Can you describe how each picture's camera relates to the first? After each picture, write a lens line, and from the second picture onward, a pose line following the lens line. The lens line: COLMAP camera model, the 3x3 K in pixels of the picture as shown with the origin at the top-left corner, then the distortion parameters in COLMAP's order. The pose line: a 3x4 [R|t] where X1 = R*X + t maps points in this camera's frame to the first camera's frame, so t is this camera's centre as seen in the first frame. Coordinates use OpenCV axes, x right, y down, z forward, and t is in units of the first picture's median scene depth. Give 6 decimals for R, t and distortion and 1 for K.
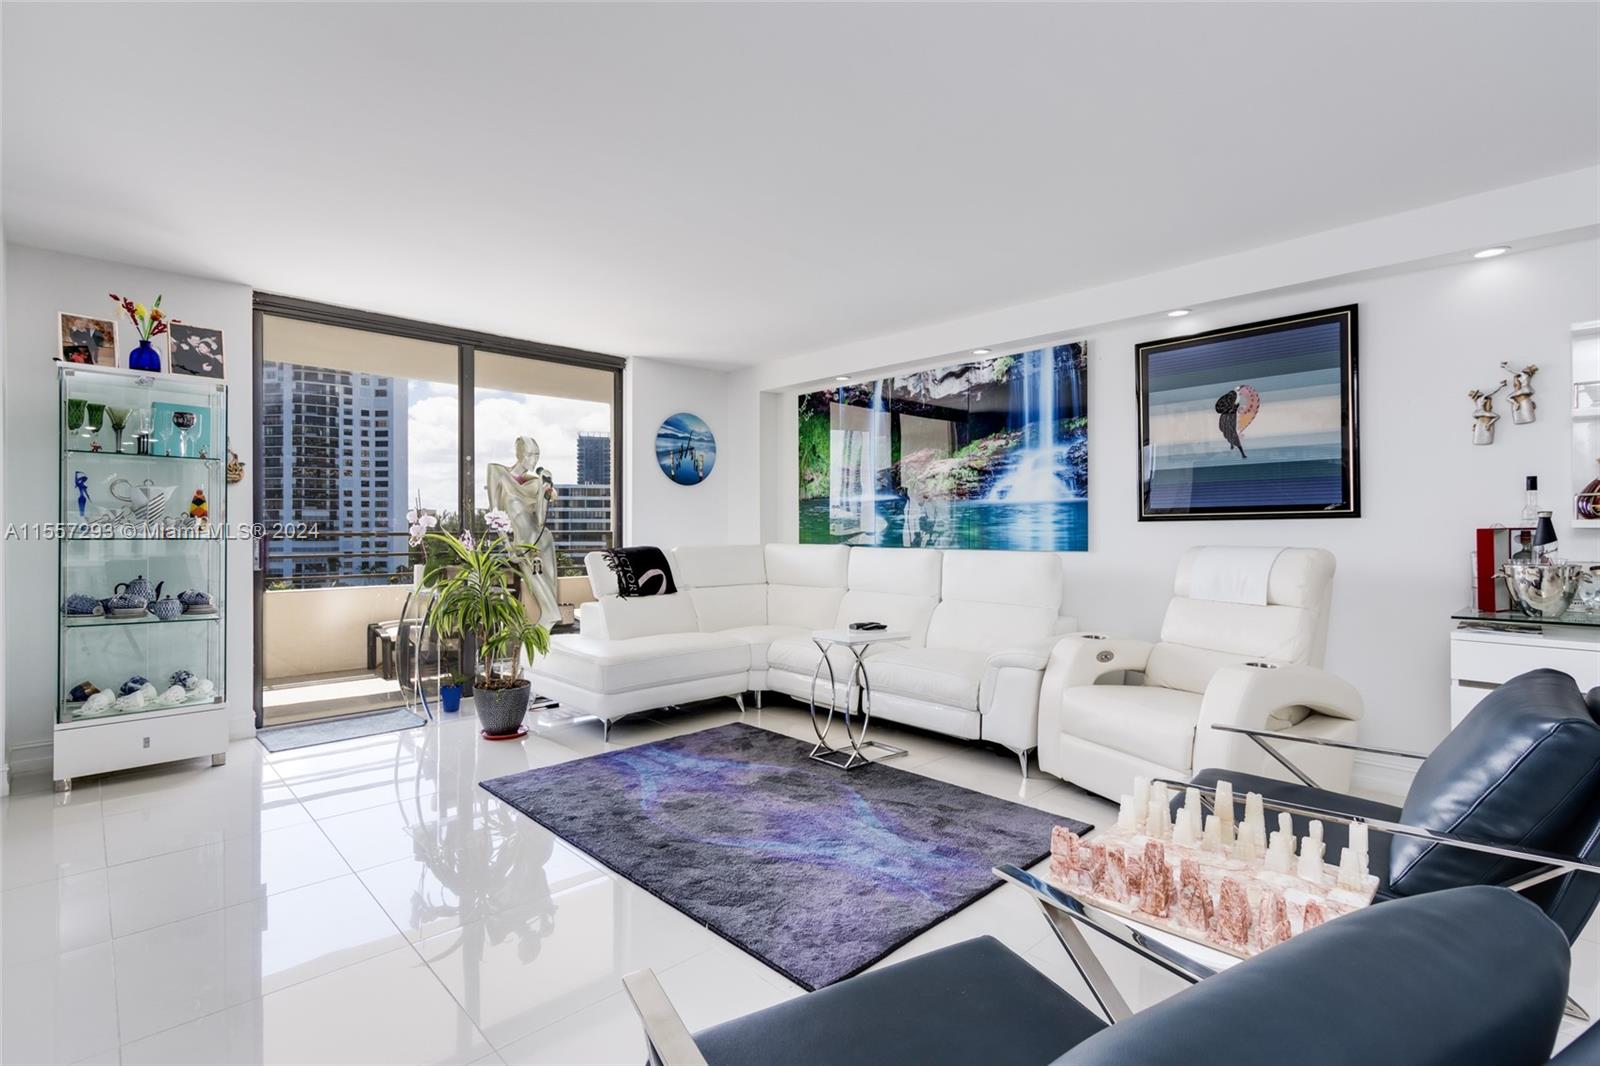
lens RADIAL K [[759.3, 0, 804.2], [0, 759.3, 528.6], [0, 0, 1]] dist [0.013394, -0.006595]
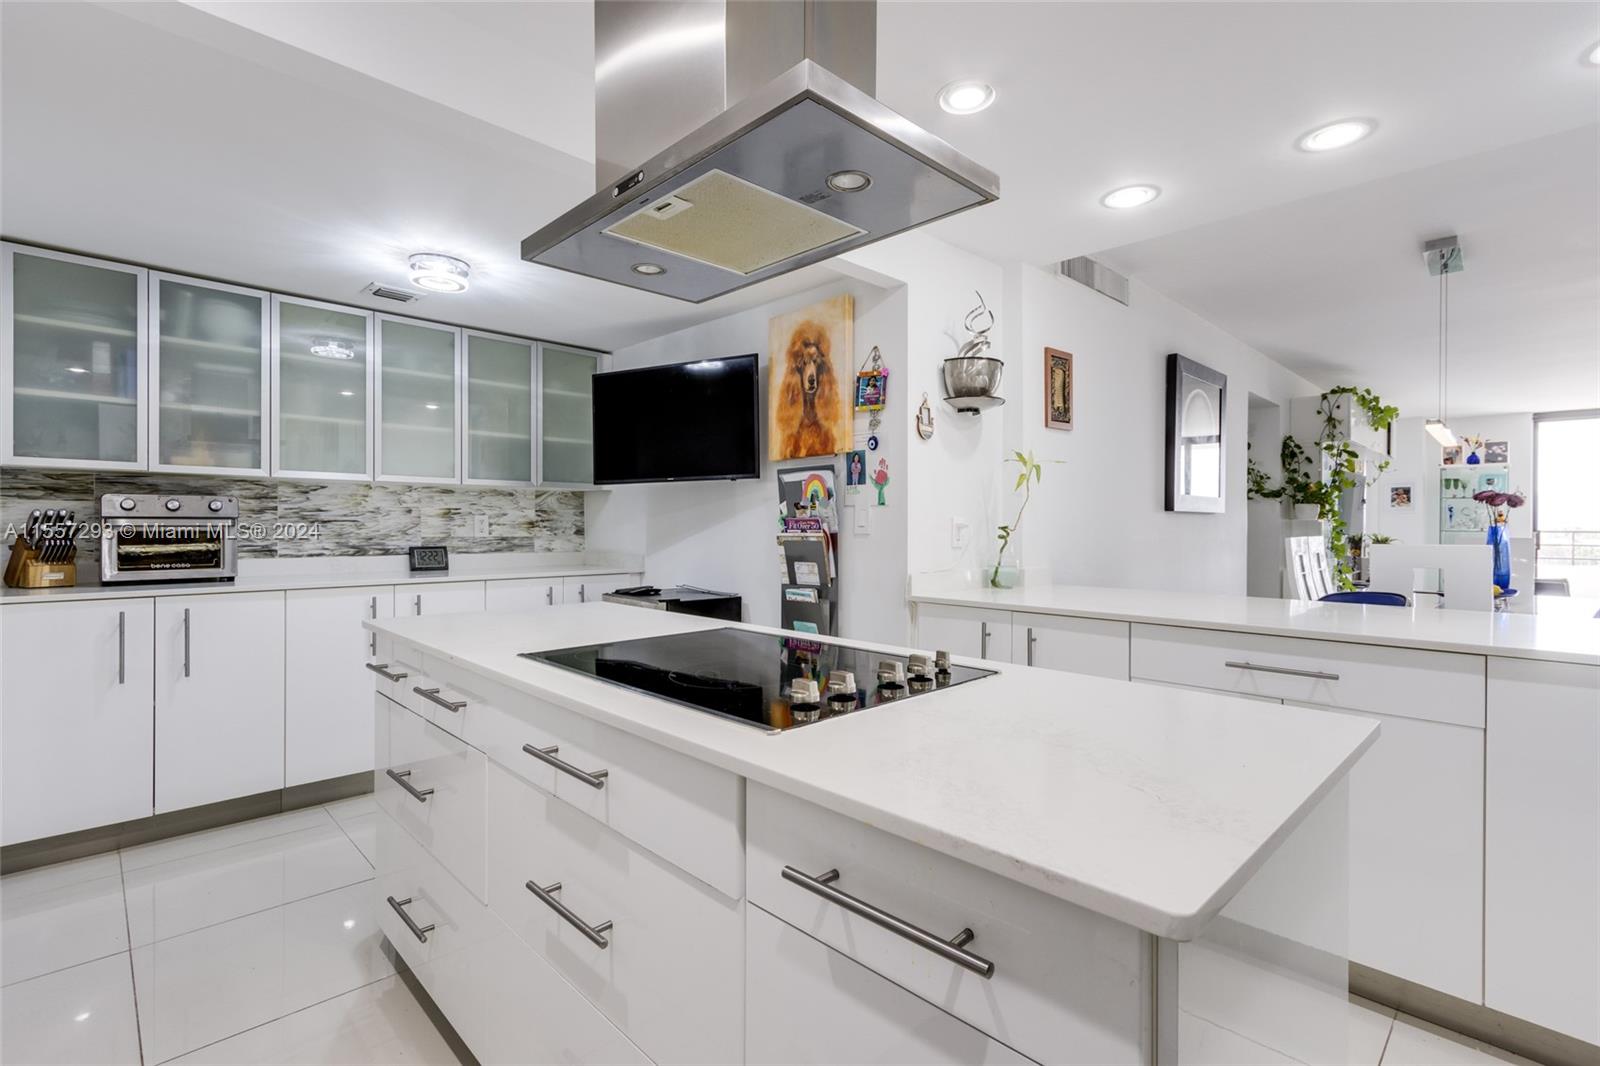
lens RADIAL K [[739.7, 0, 808.6], [0, 739.7, 528.0], [0, 0, 1]] dist [0.001249, -0.000006]
pose [[0.019749, 0.002744, -0.999801, 1.301426], [-0.003915, 0.999989, 0.002667, 0.003283], [0.999797, 0.003862, 0.019759, -1.047014]]
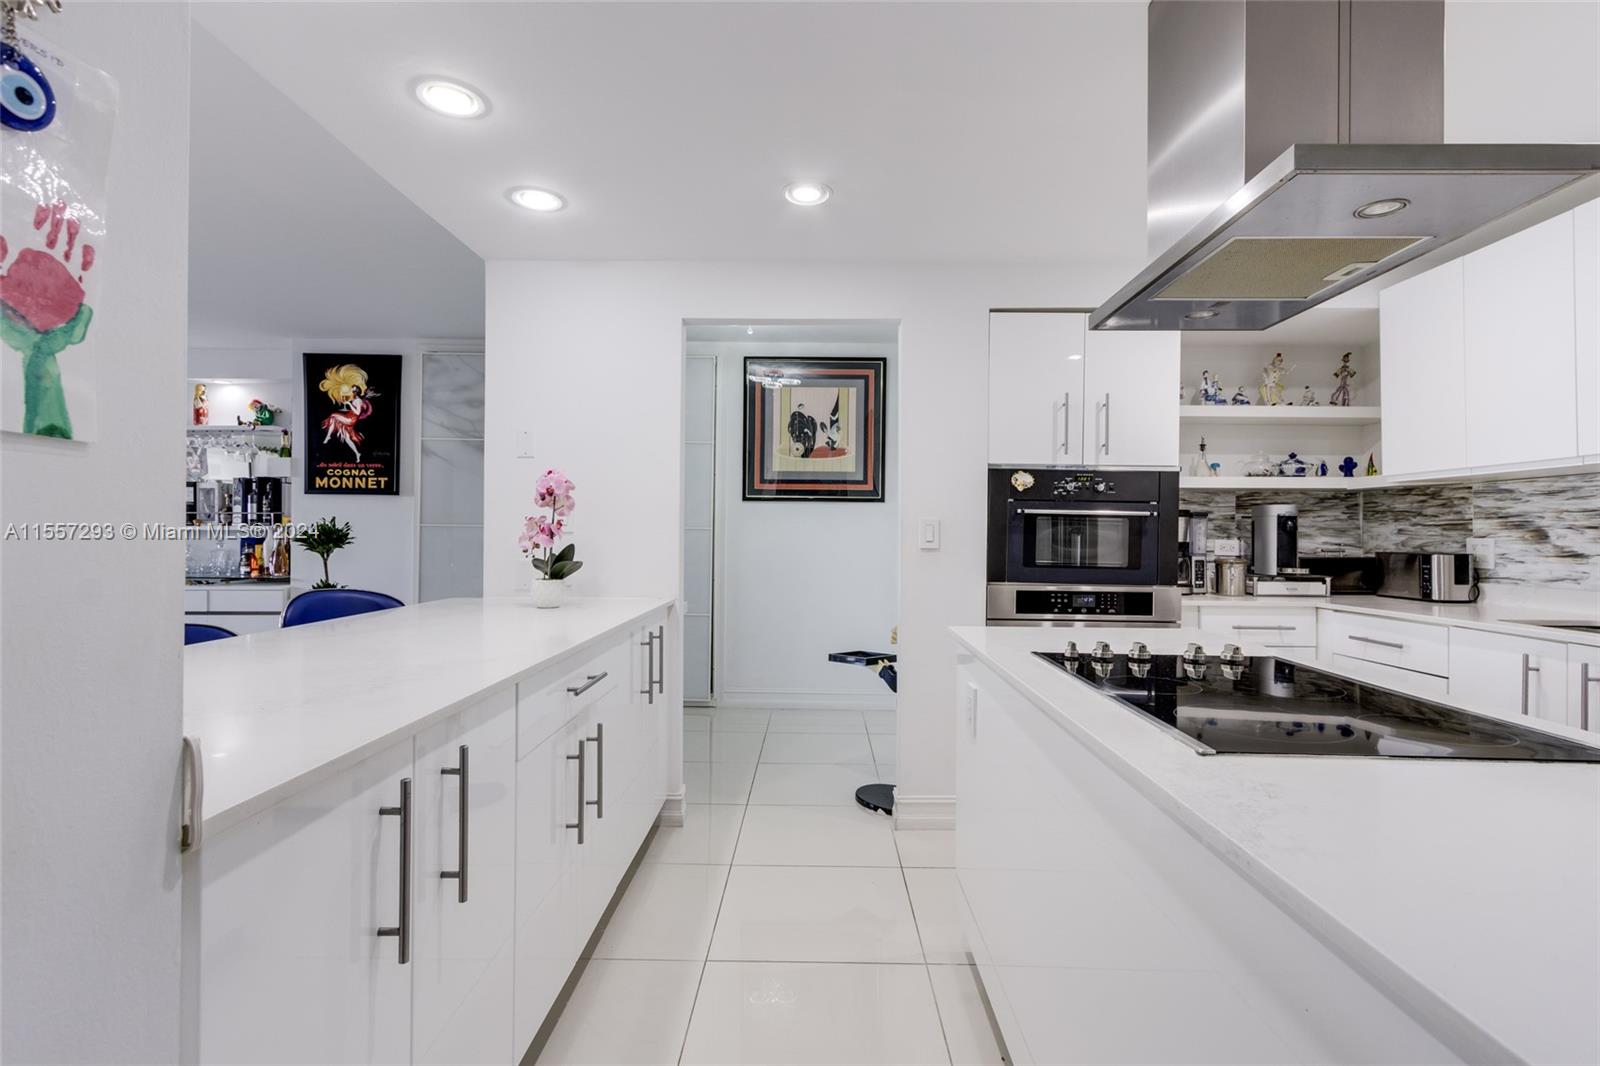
lens RADIAL K [[751.0, 0, 803.2], [0, 751.0, 529.0], [0, 0, 1]] dist [0.005650, -0.000513]
pose [[0.698277, 0.007156, 0.715792, 0.622900], [-0.004217, 0.999974, -0.005883, 0.000163], [-0.715815, 0.001090, 0.698289, -1.154505]]
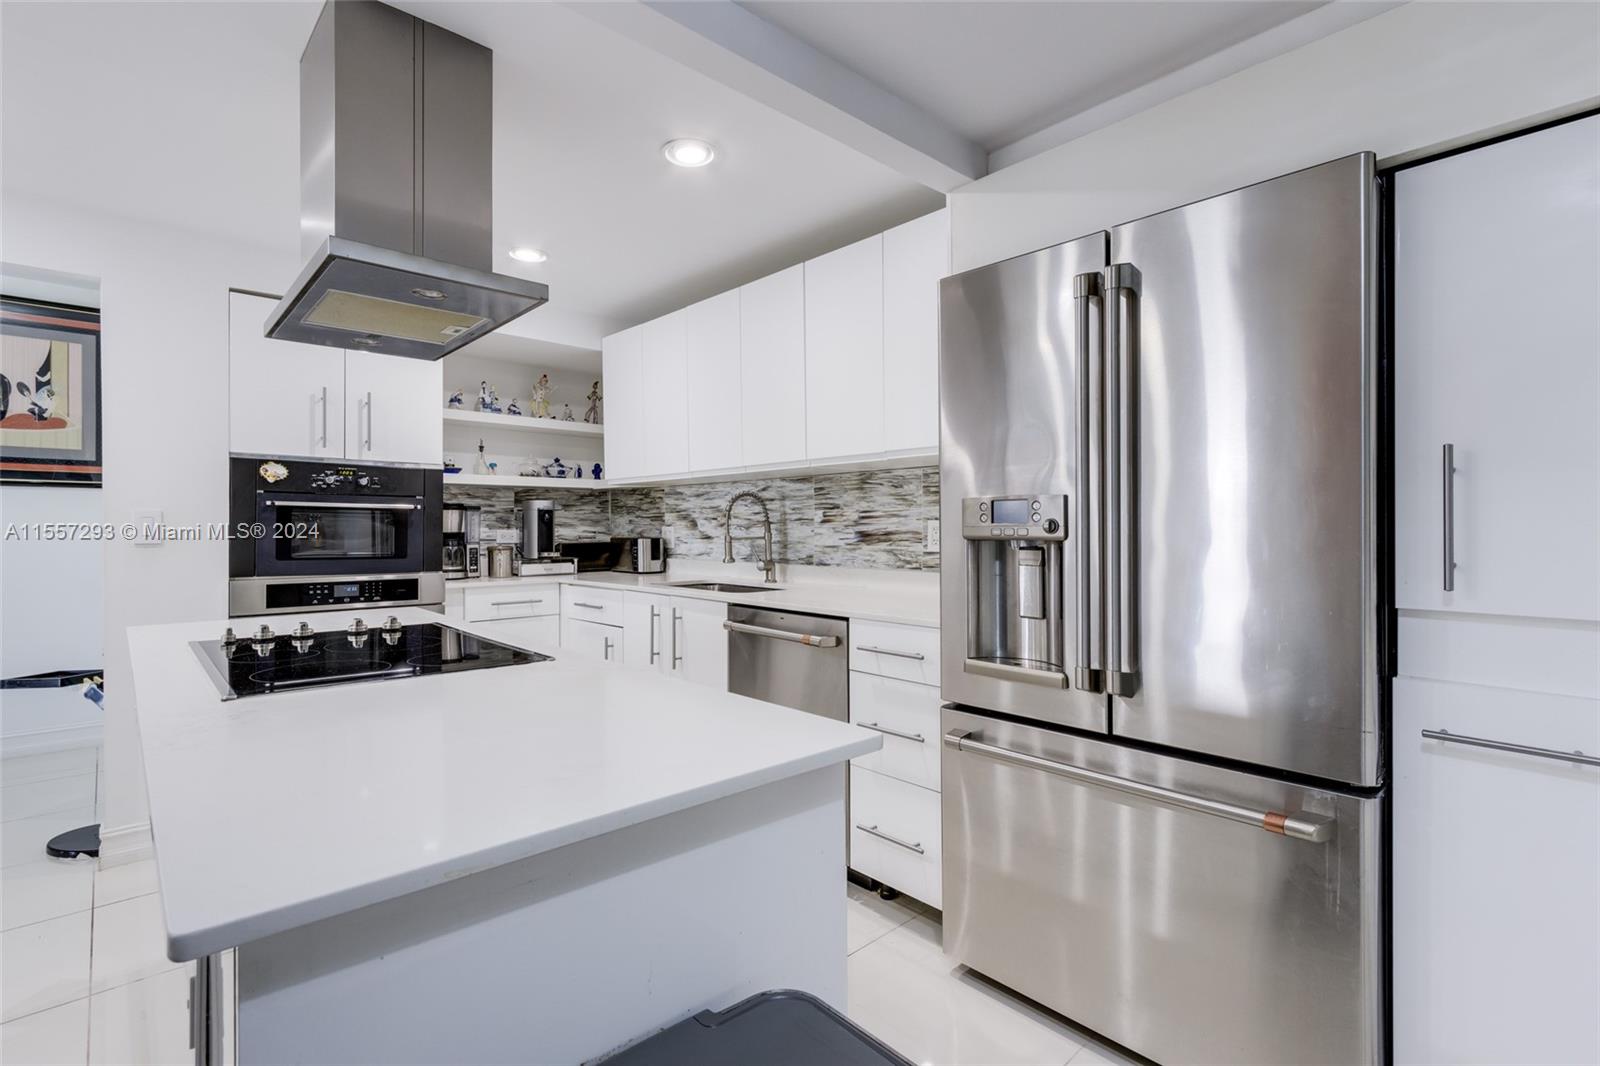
lens RADIAL K [[751.0, 0, 803.2], [0, 751.0, 529.0], [0, 0, 1]] dist [0.005650, -0.000513]
pose [[0.005827, -0.006553, 0.999962, 0.582884], [0.004166, 0.999970, 0.006529, -0.000467], [-0.999974, 0.004127, 0.005854, -1.302269]]
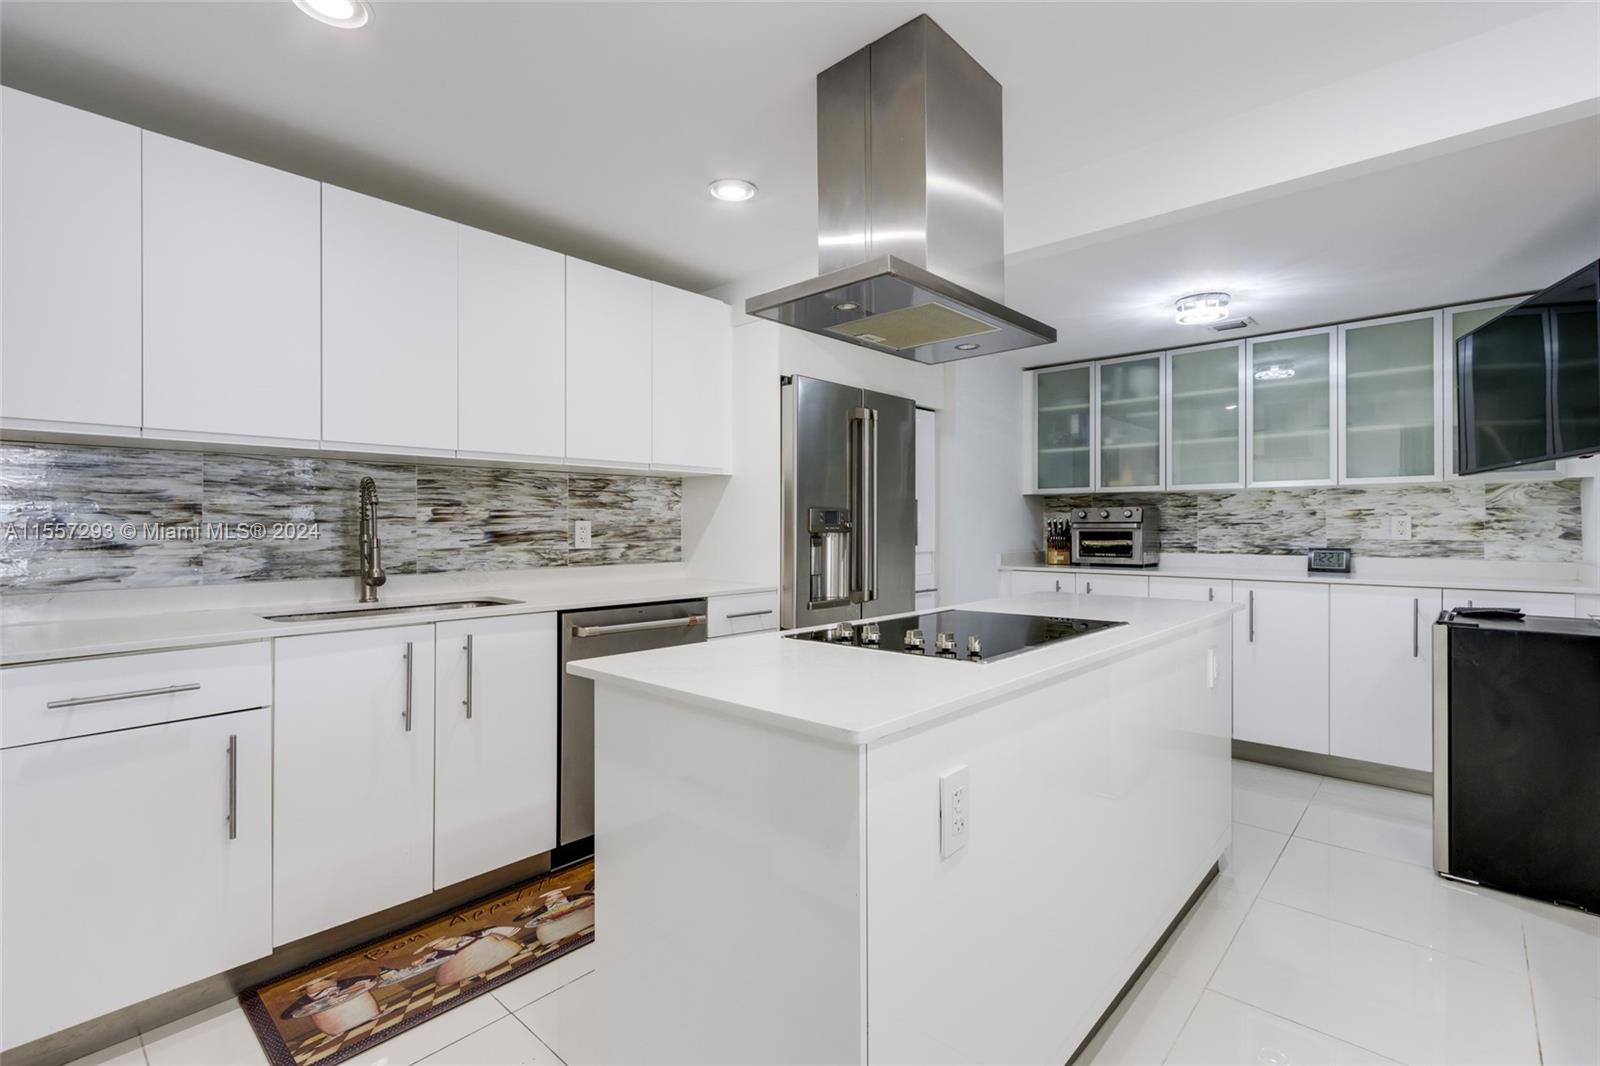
lens RADIAL K [[731.4, 0, 799.4], [0, 731.4, 527.1], [0, 0, 1]] dist [0.008848, 0.000366]
pose [[-0.997430, 0.001250, -0.071633, 1.101350], [0.001158, 0.999998, 0.001325, 0.002376], [0.071635, 0.001239, -0.997430, -0.642441]]
